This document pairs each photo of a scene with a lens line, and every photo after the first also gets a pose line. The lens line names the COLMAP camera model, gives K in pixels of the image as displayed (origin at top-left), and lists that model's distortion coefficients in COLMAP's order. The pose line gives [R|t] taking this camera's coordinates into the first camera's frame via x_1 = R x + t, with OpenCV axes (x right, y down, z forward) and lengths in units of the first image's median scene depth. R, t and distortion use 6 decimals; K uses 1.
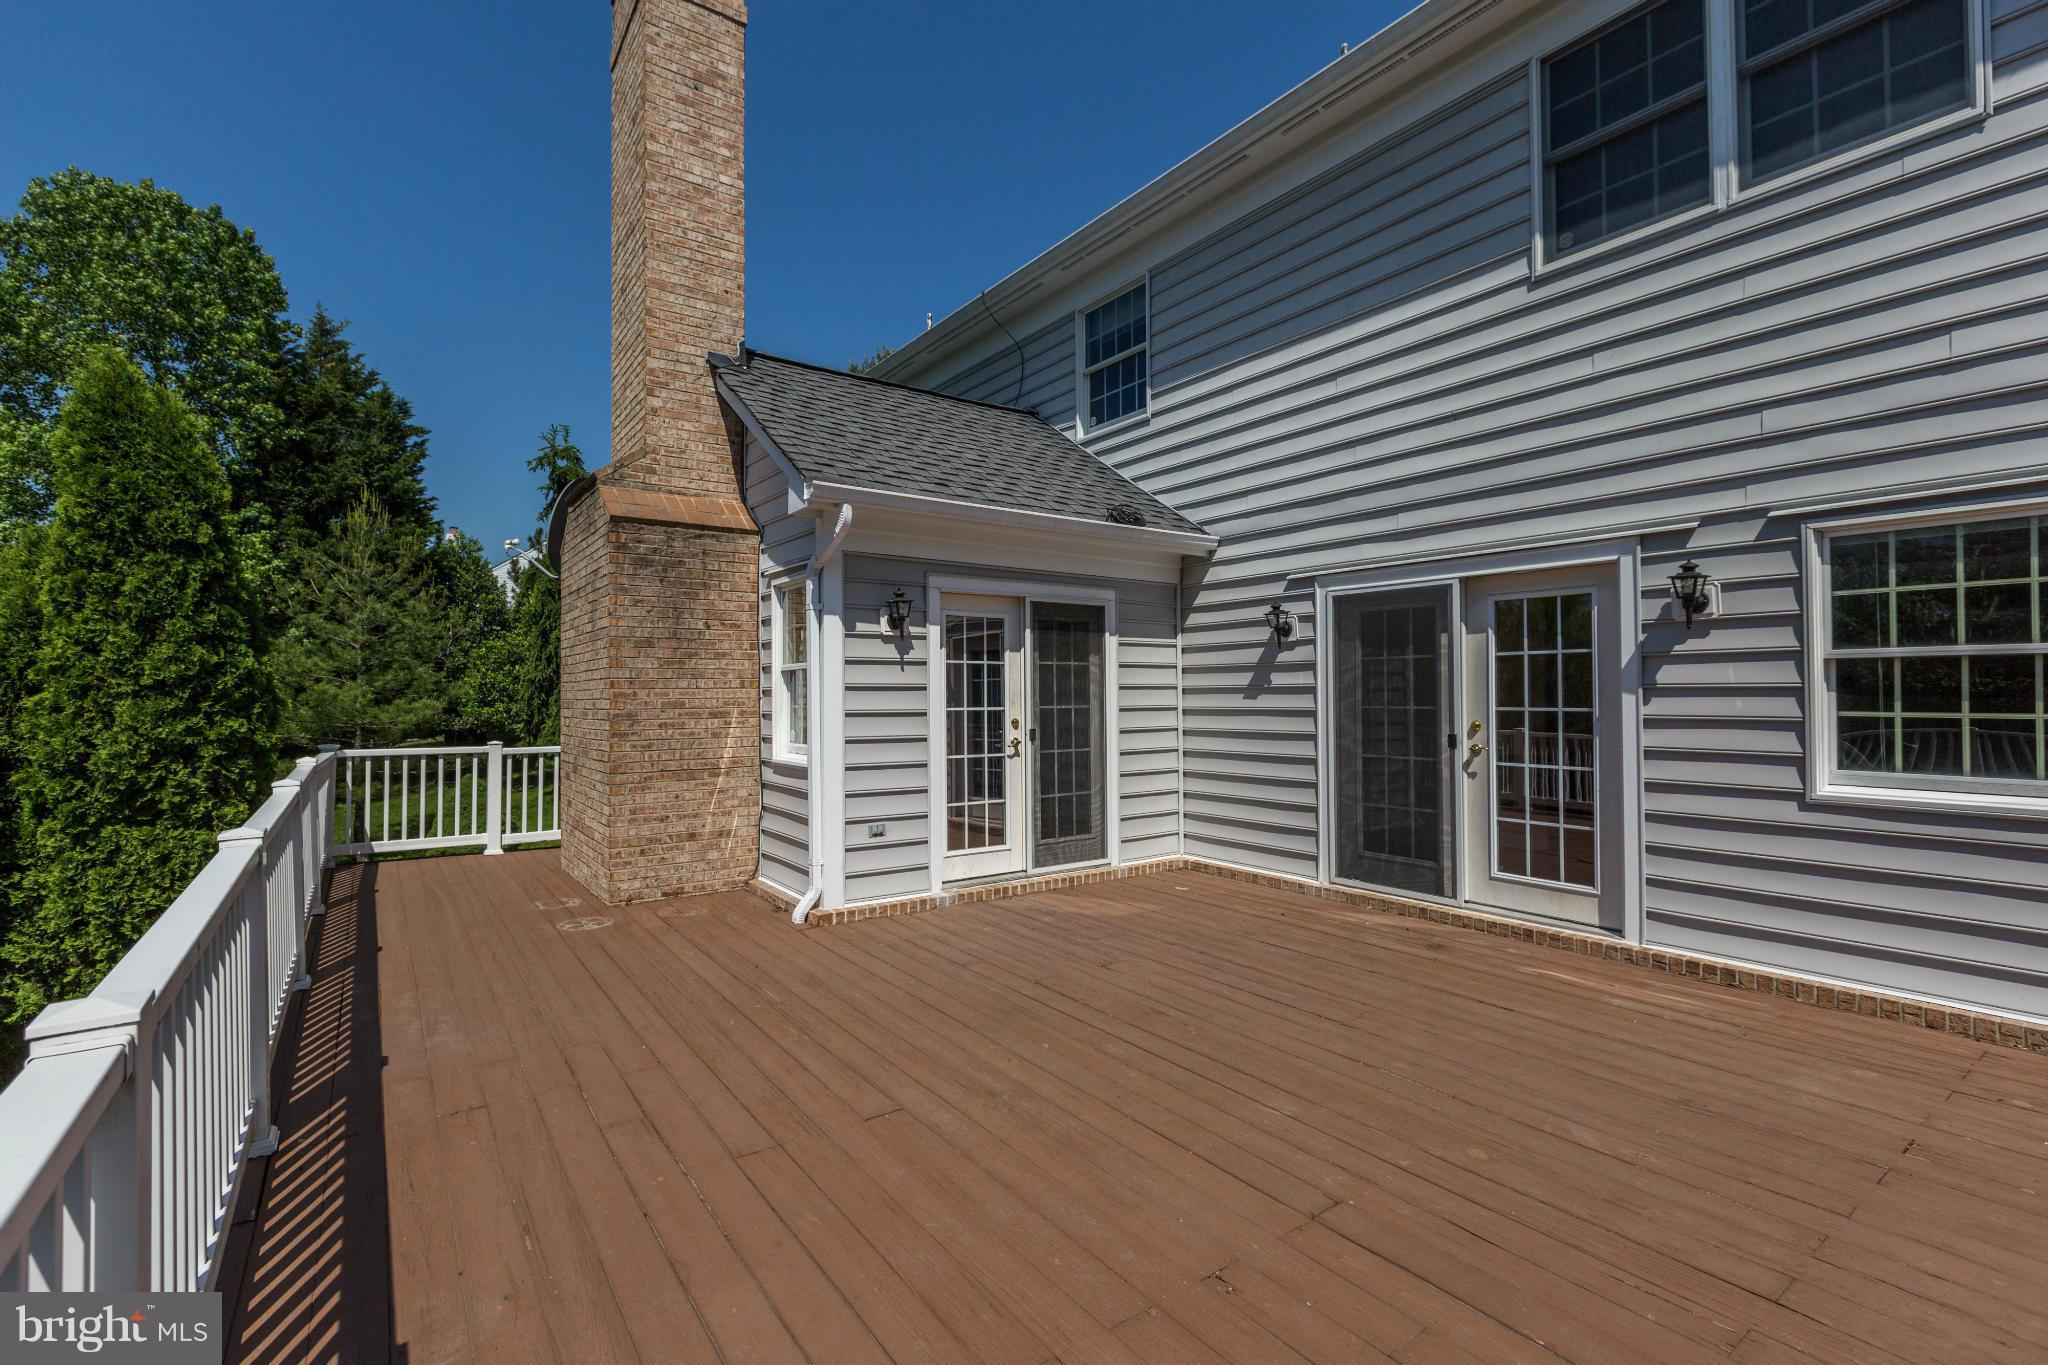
lens RADIAL K [[915.2, 0, 1022.8], [0, 915.2, 681.9], [0, 0, 1]] dist [-0.004732, 0.000773]
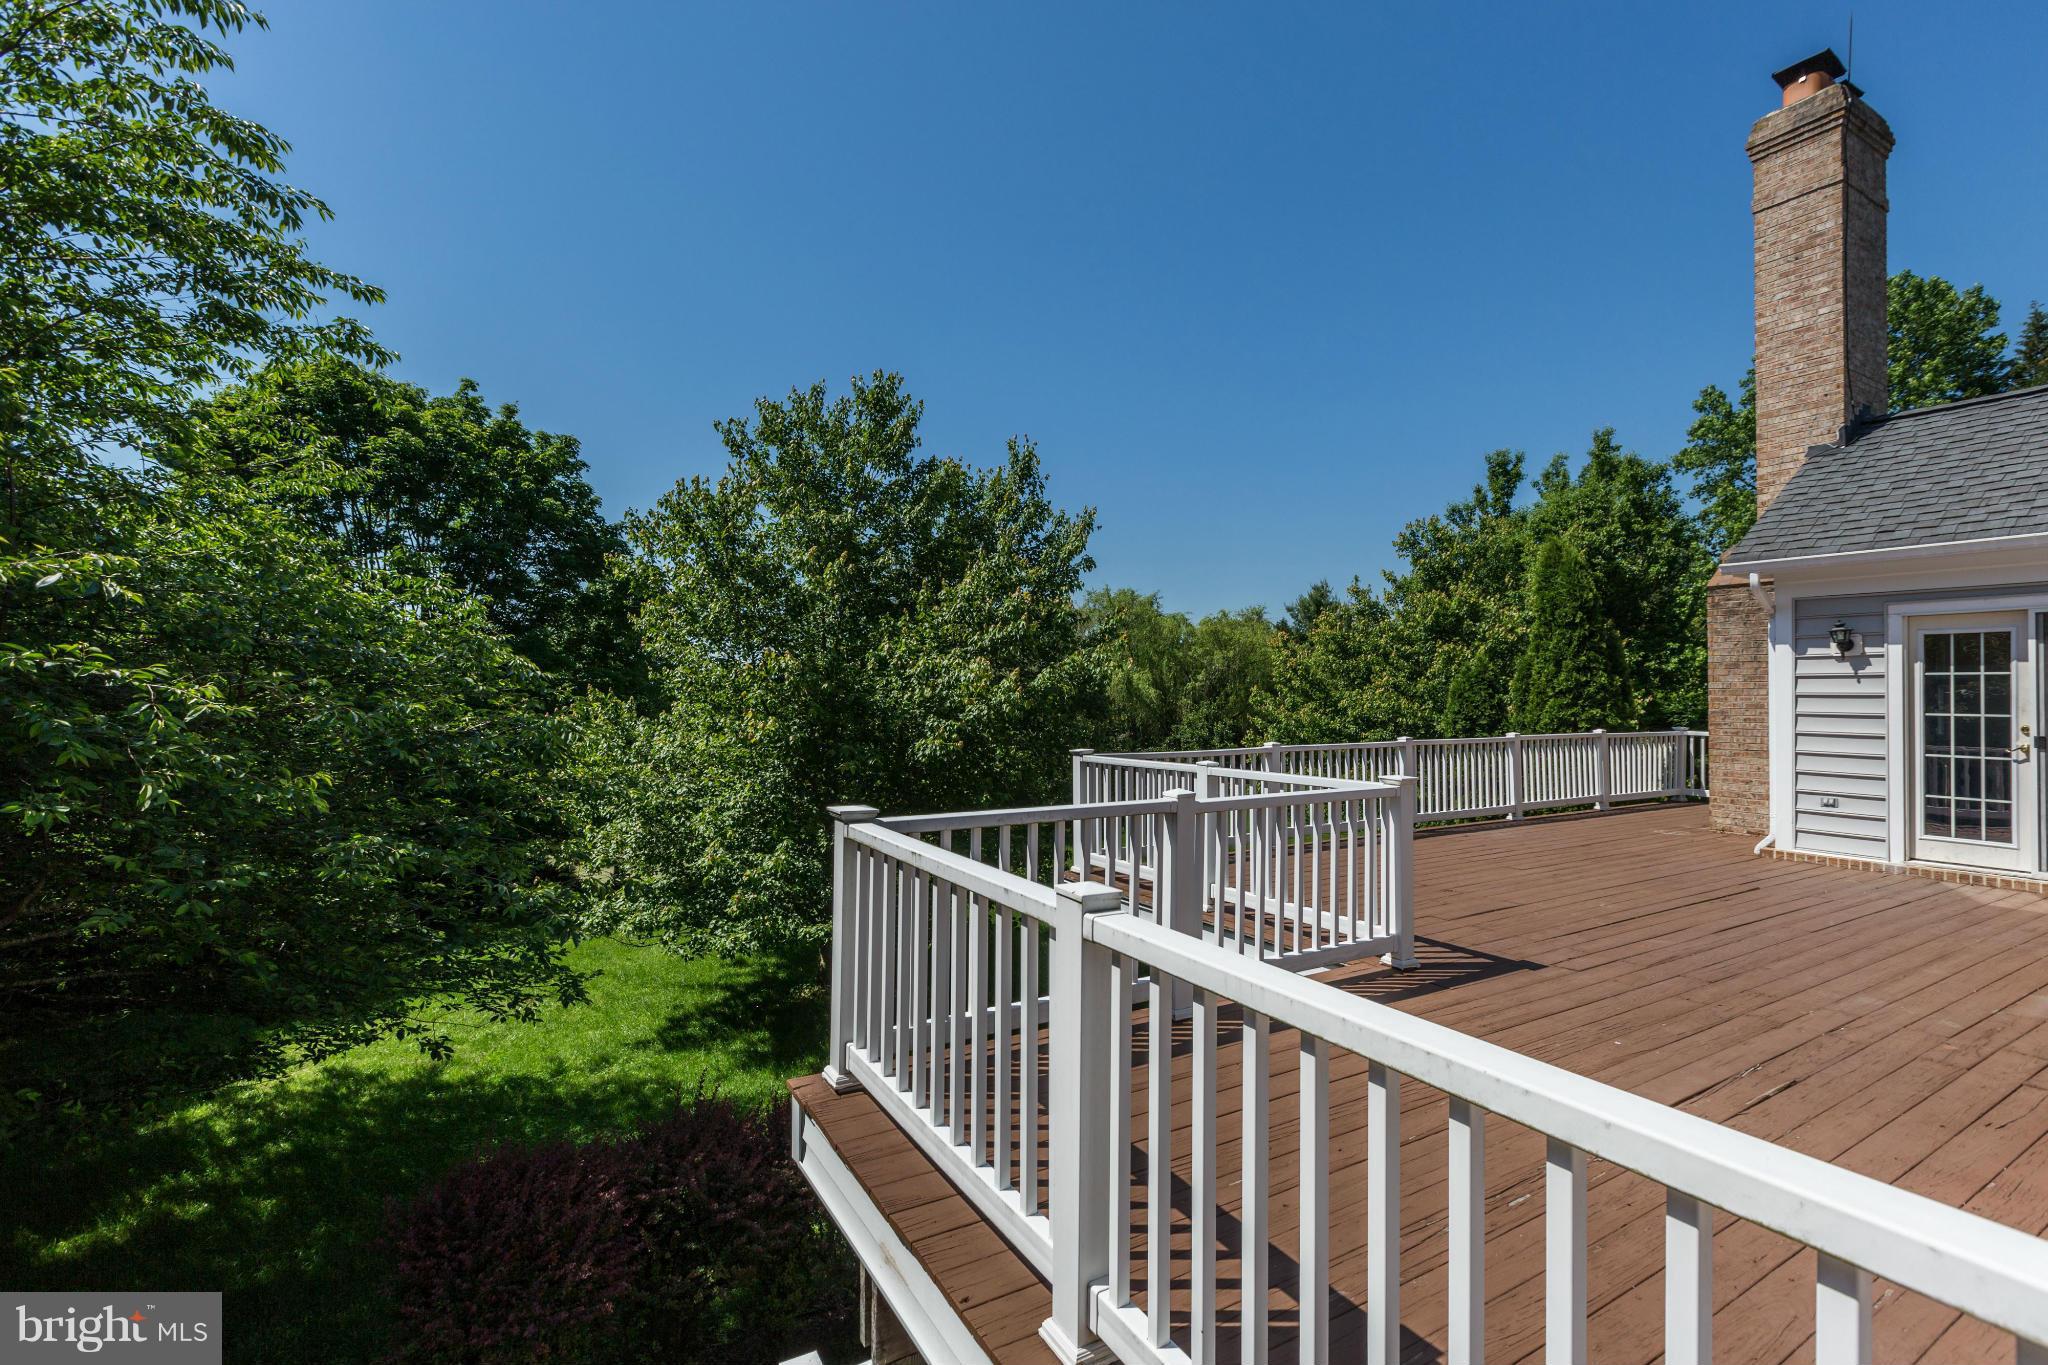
lens RADIAL K [[915.2, 0, 1028.2], [0, 915.2, 682.5], [0, 0, 1]] dist [-0.004732, 0.000773]
pose [[-0.075735, -0.007666, -0.997099, 1.186125], [0.007323, 0.999939, -0.008244, -0.009784], [0.997101, -0.007926, -0.075674, -0.059833]]
